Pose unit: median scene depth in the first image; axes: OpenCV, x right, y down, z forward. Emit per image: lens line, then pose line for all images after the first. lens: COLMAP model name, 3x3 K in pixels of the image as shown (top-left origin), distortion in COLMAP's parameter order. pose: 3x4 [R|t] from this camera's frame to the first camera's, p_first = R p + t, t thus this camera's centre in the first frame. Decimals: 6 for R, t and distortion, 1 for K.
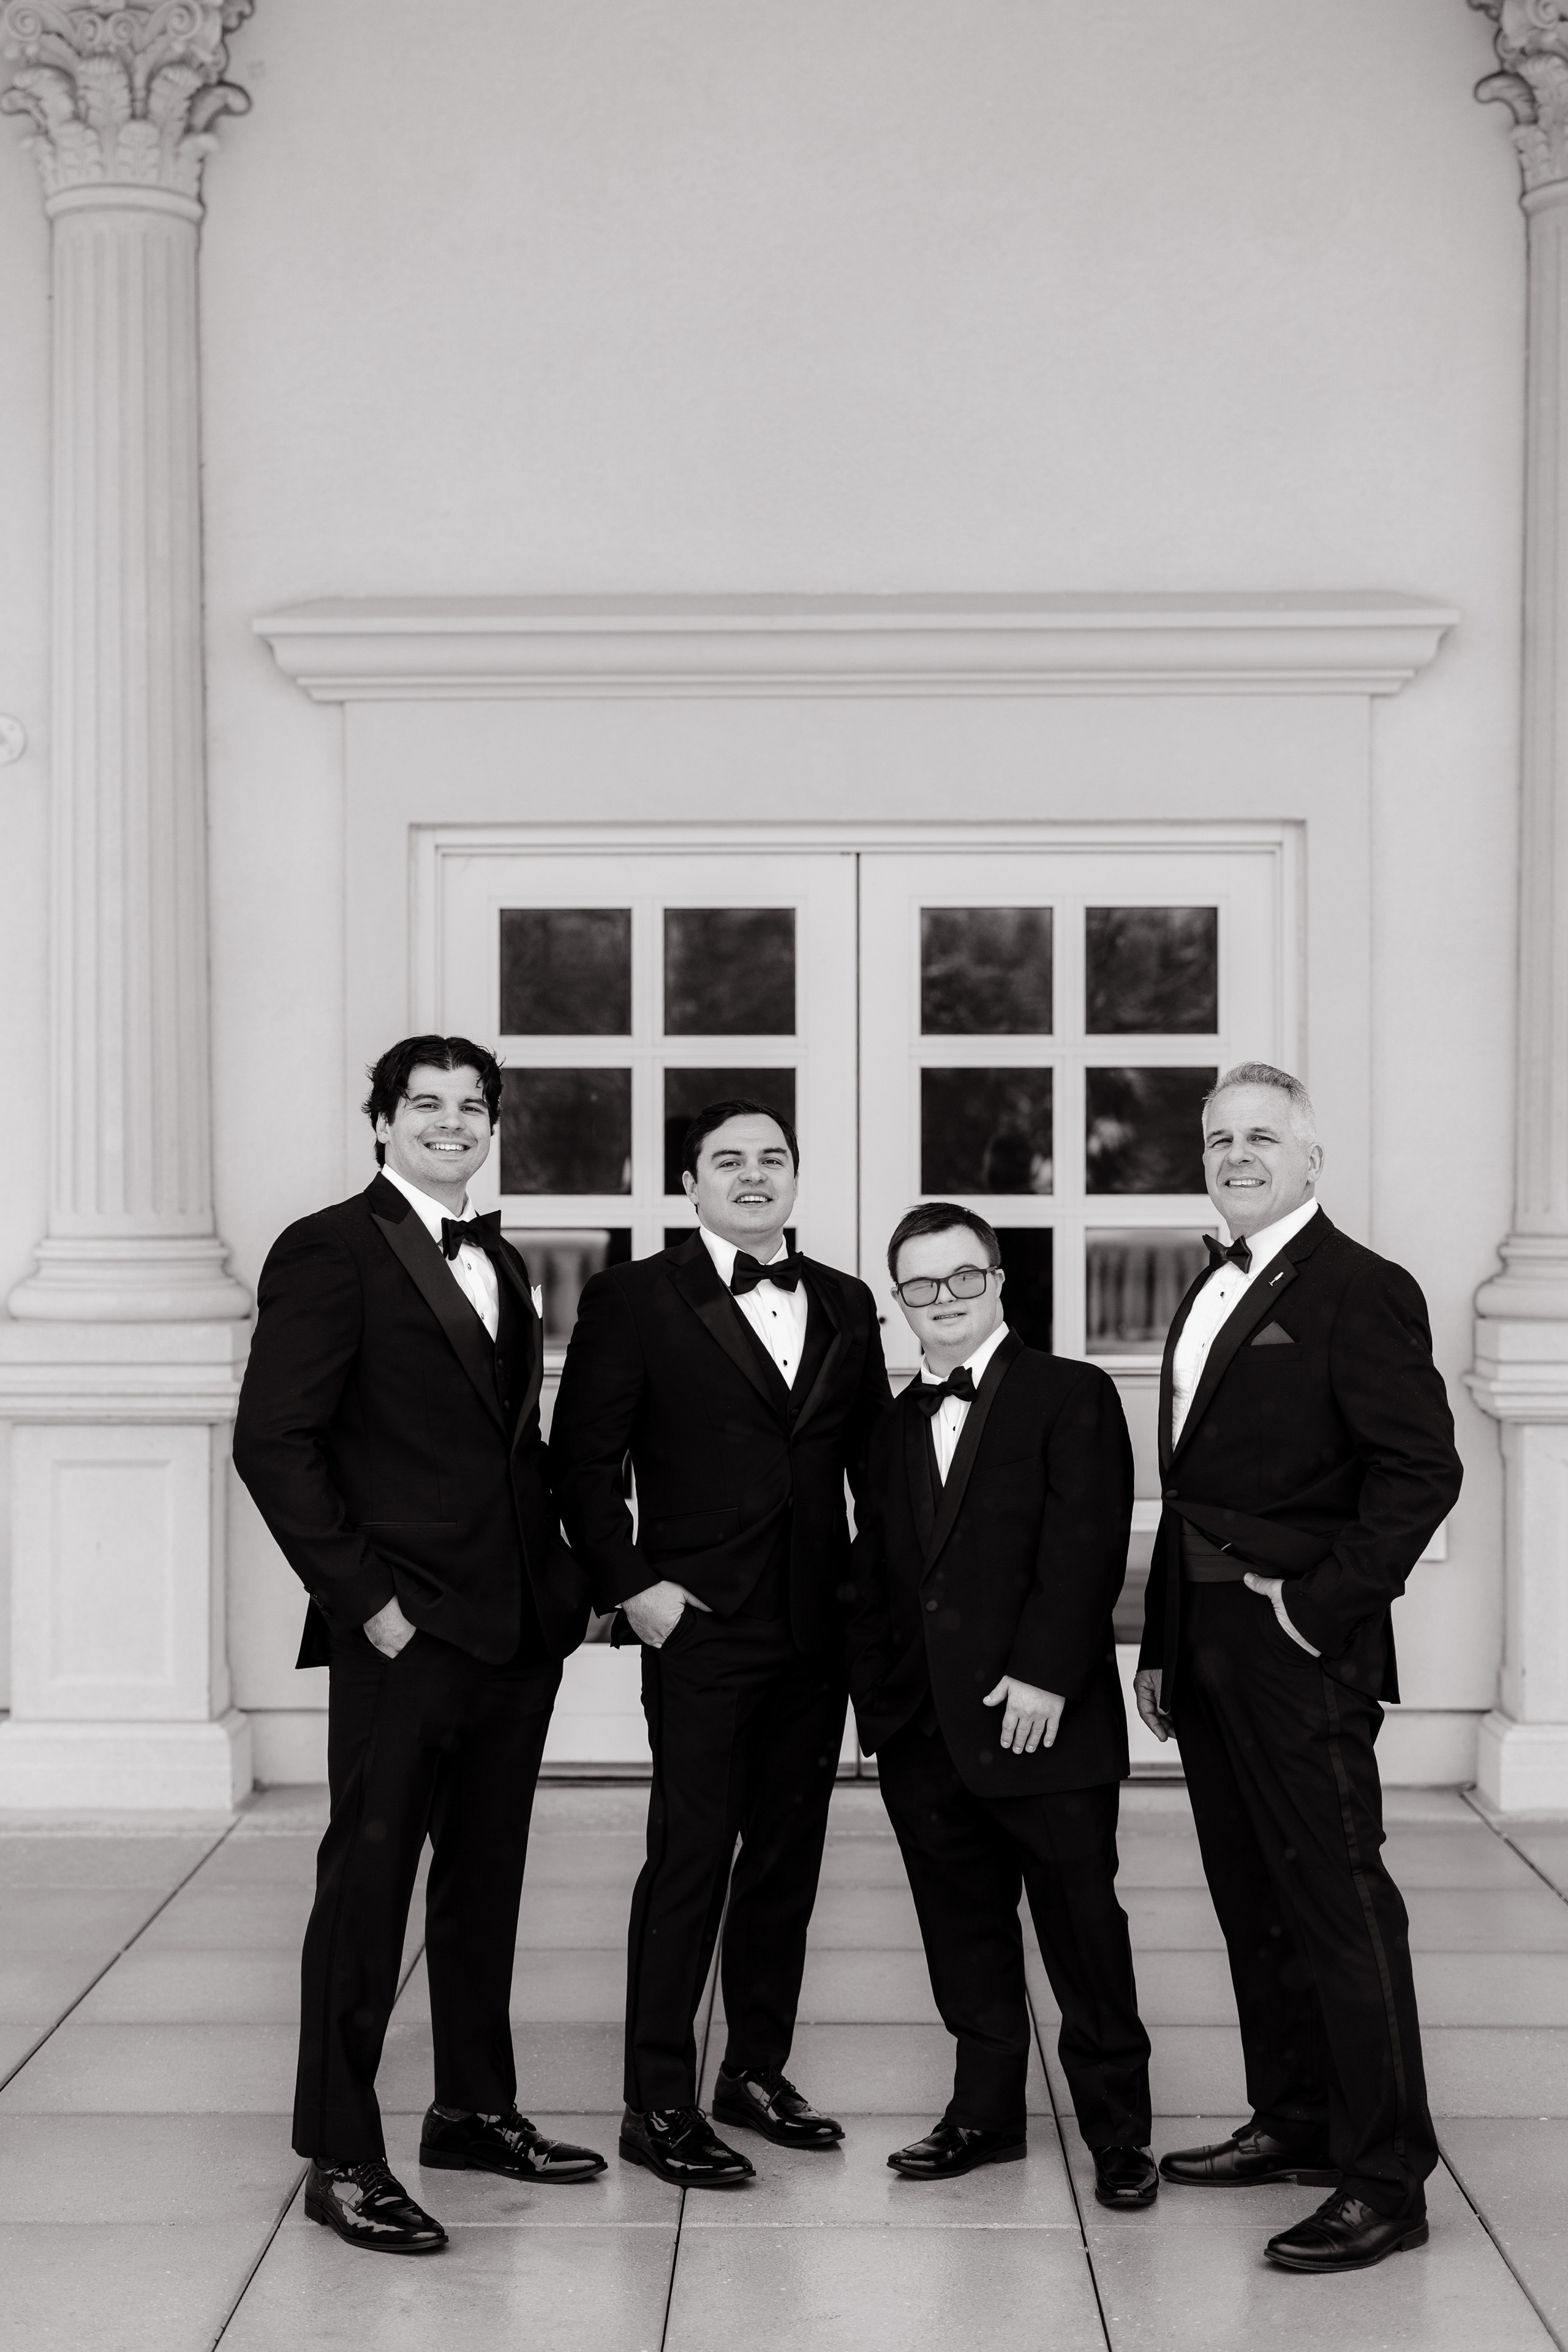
lens RADIAL K [[3457.5, 0, 721.4], [0, 3457.5, 1176.6], [0, 0, 1]] dist [-0.002093, 0.060772]
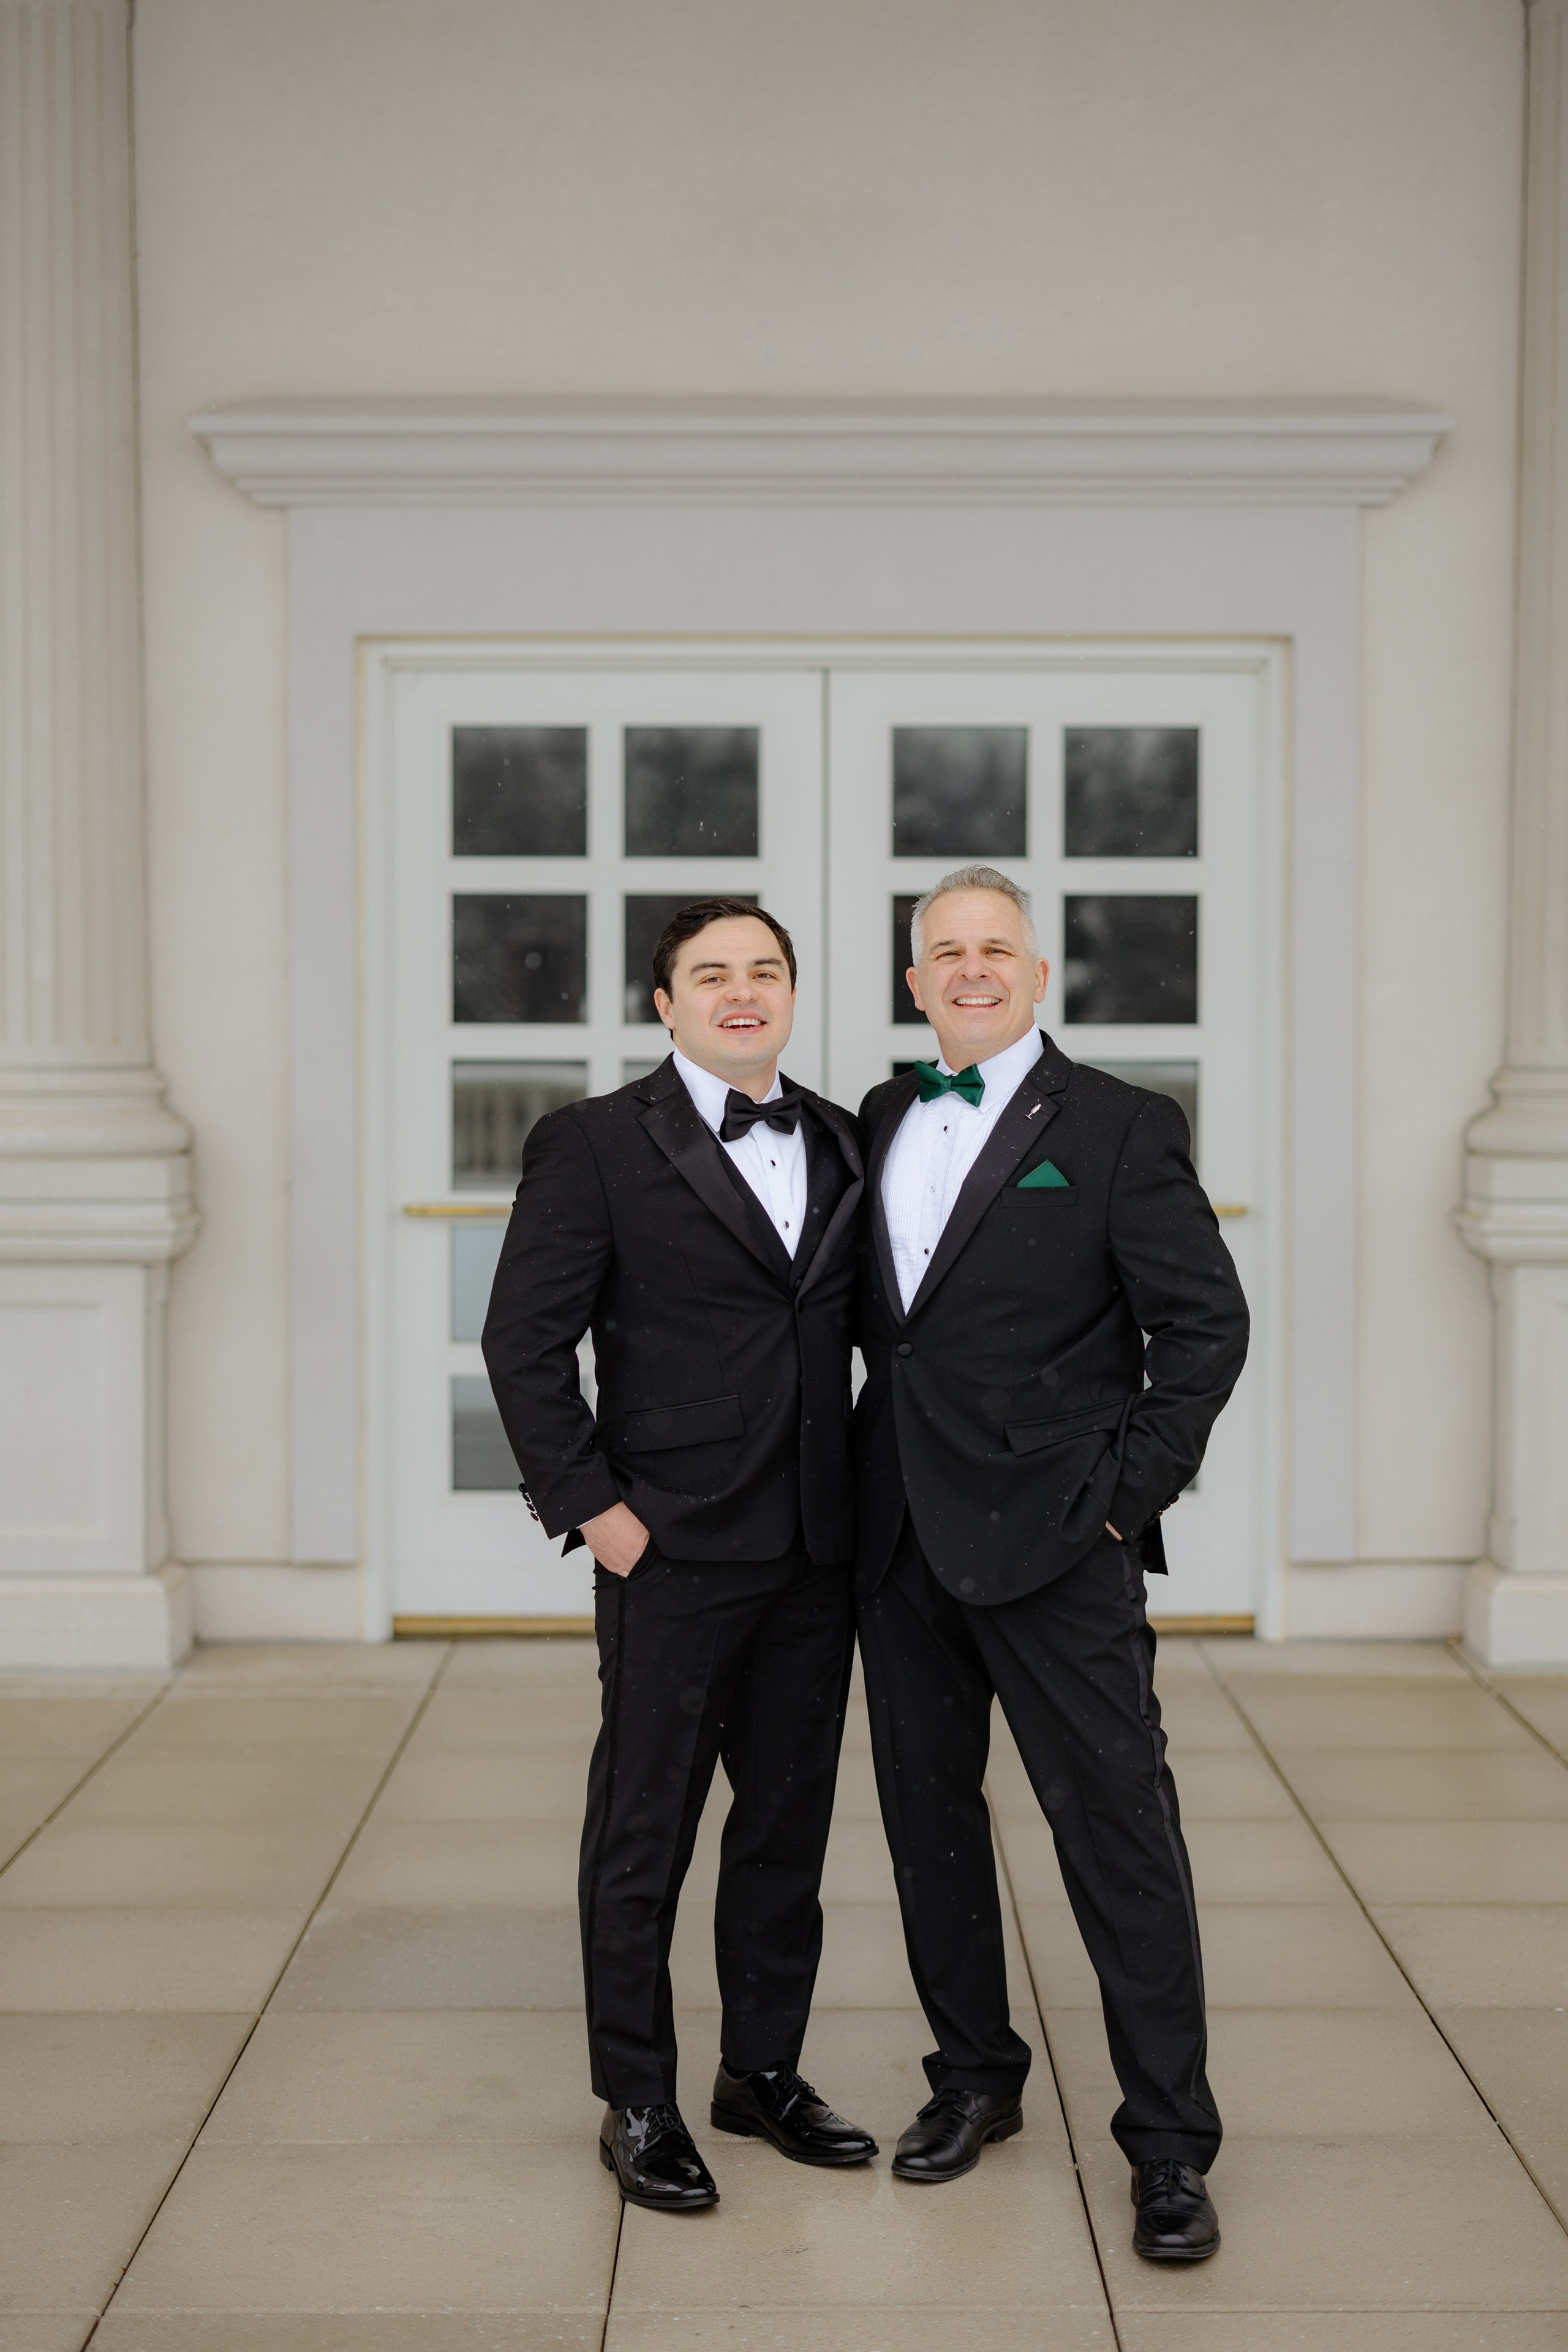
lens RADIAL K [[3368.7, 0, 776.8], [0, 3368.7, 1091.3], [0, 0, 1]] dist [0.020688, -0.023839]
pose [[0.999642, 0.001587, 0.026723, 0.001088], [-0.002159, 0.999769, 0.021363, 0.003652], [-0.026683, -0.021413, 0.999415, 0.066768]]
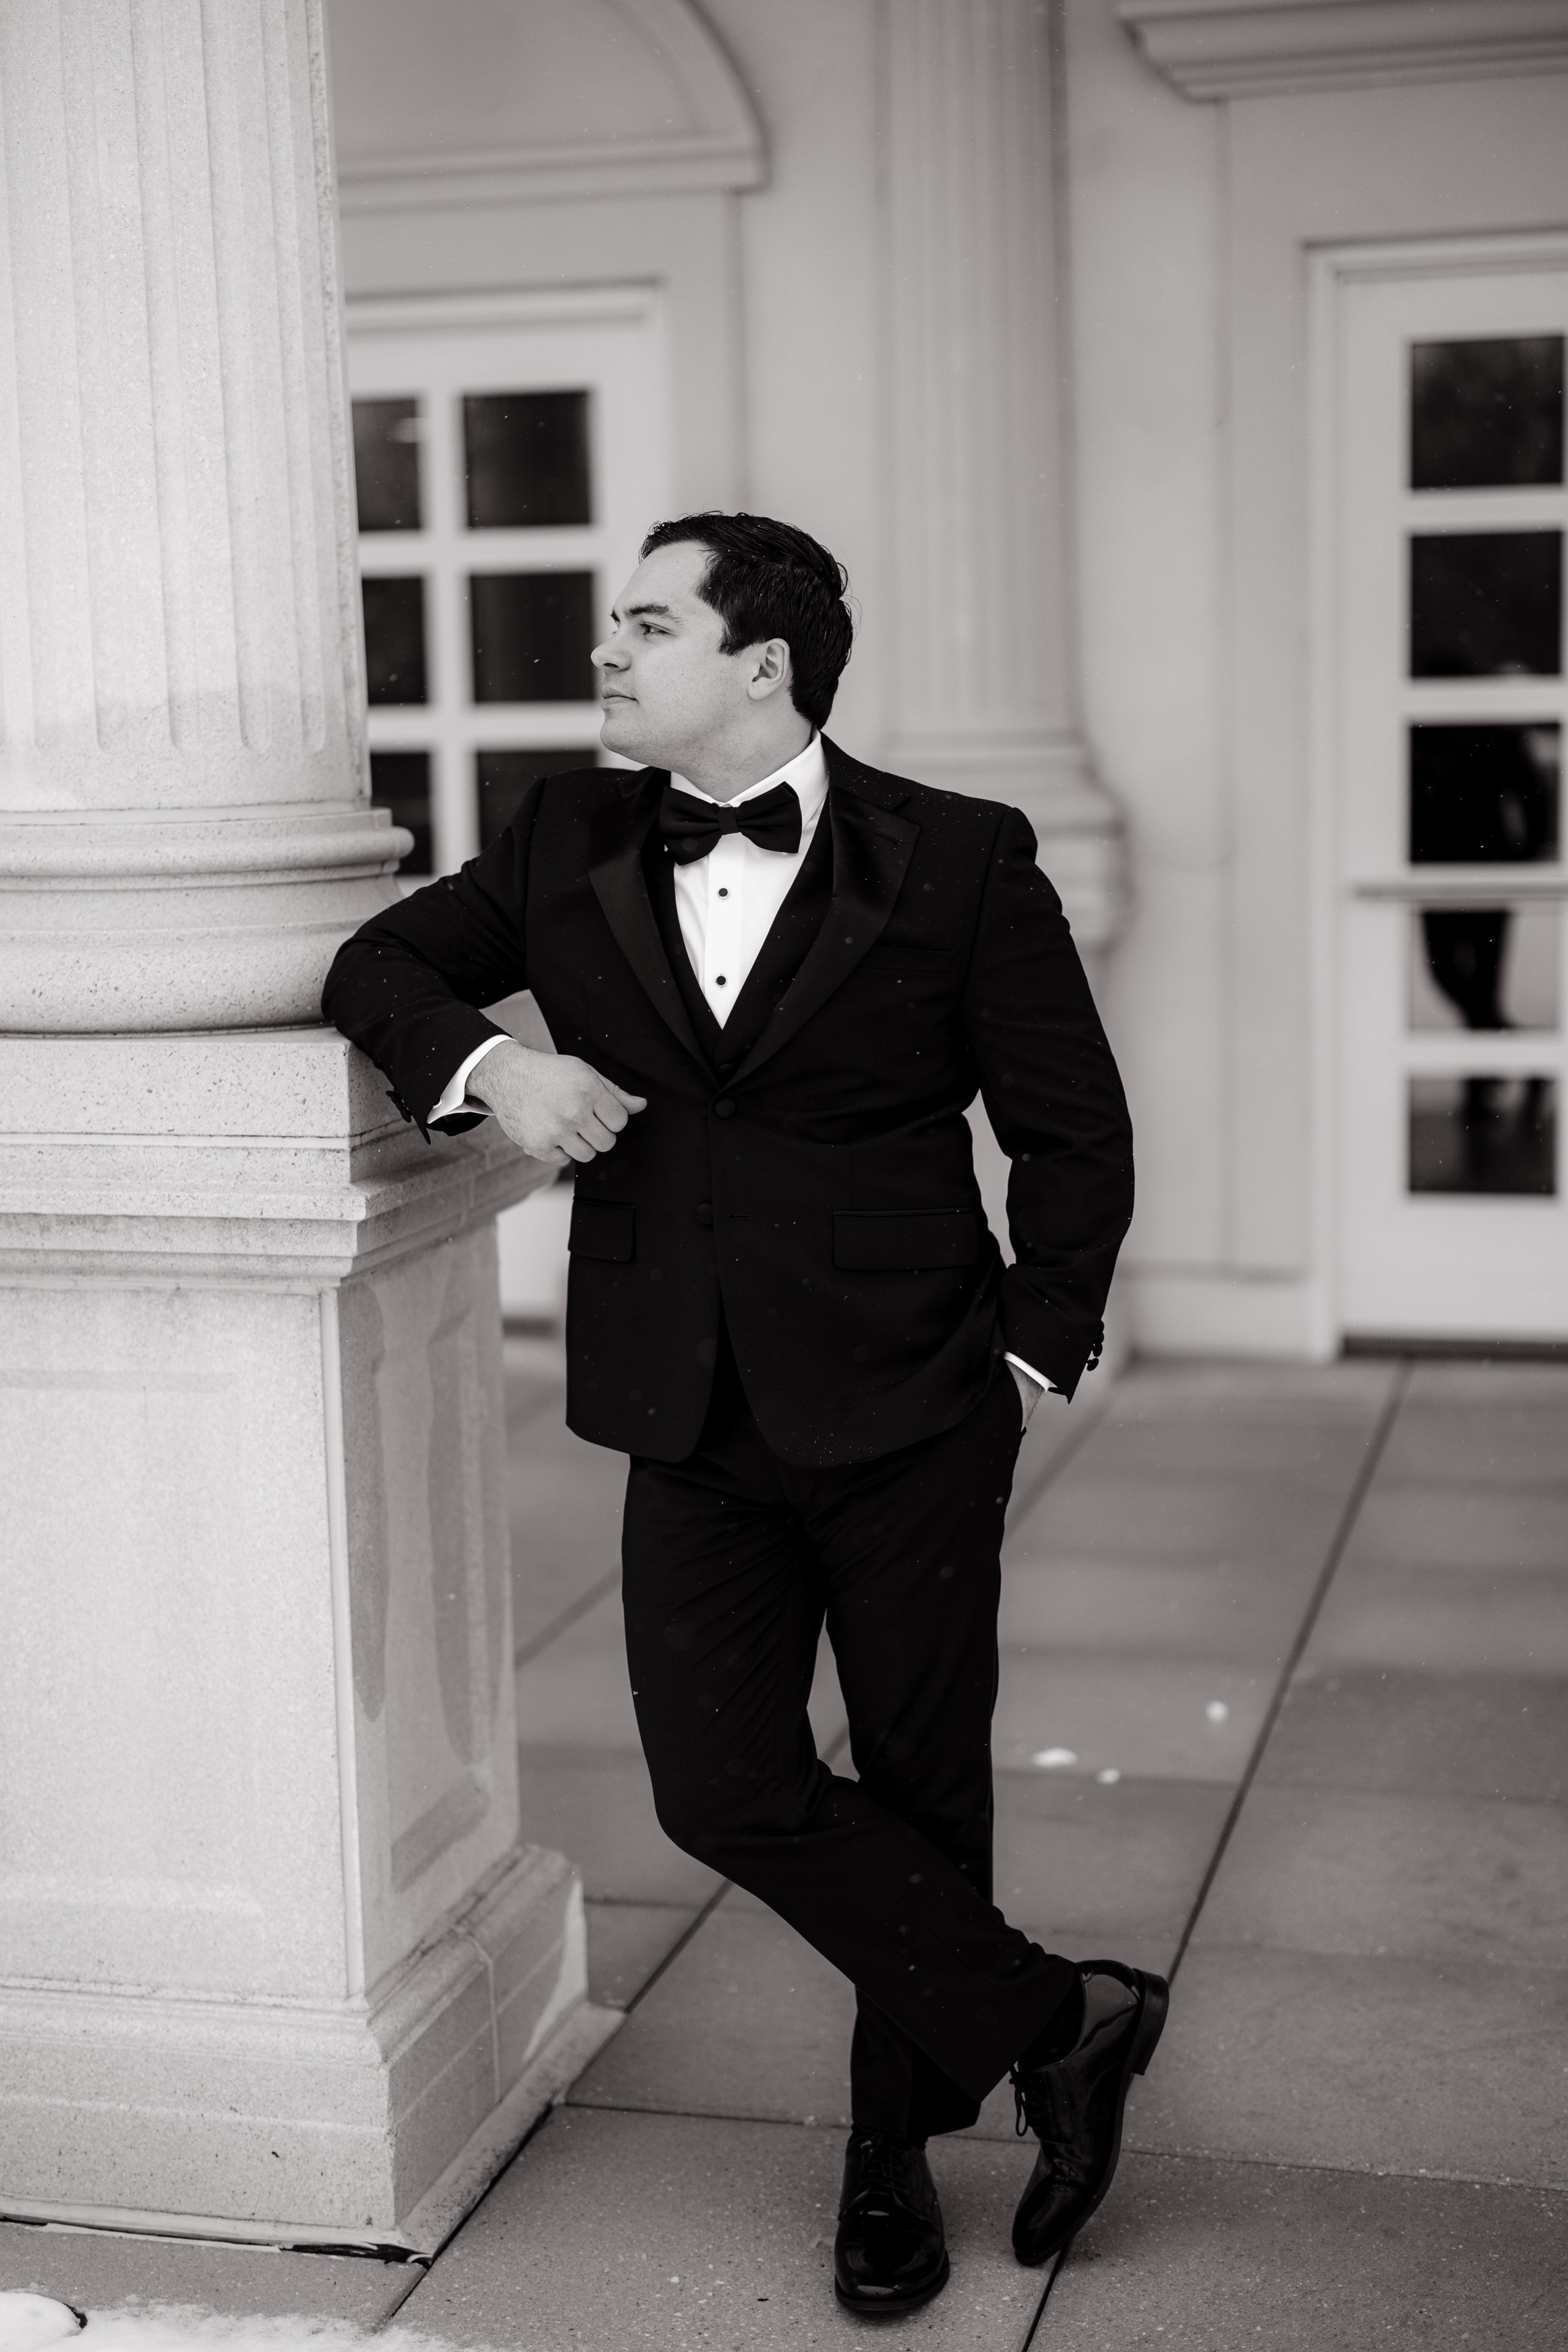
lens RADIAL K [[3353.2, 0, 784.0], [0, 3353.2, 1176.0], [0, 0, 1]] dist [0.007895, 0.016663]
pose [[0.974049, 0.009371, -0.226144, -0.026079], [0.022147, 0.990402, 0.136431, 0.009943], [0.225252, -0.137899, 0.964492, 0.148270]]
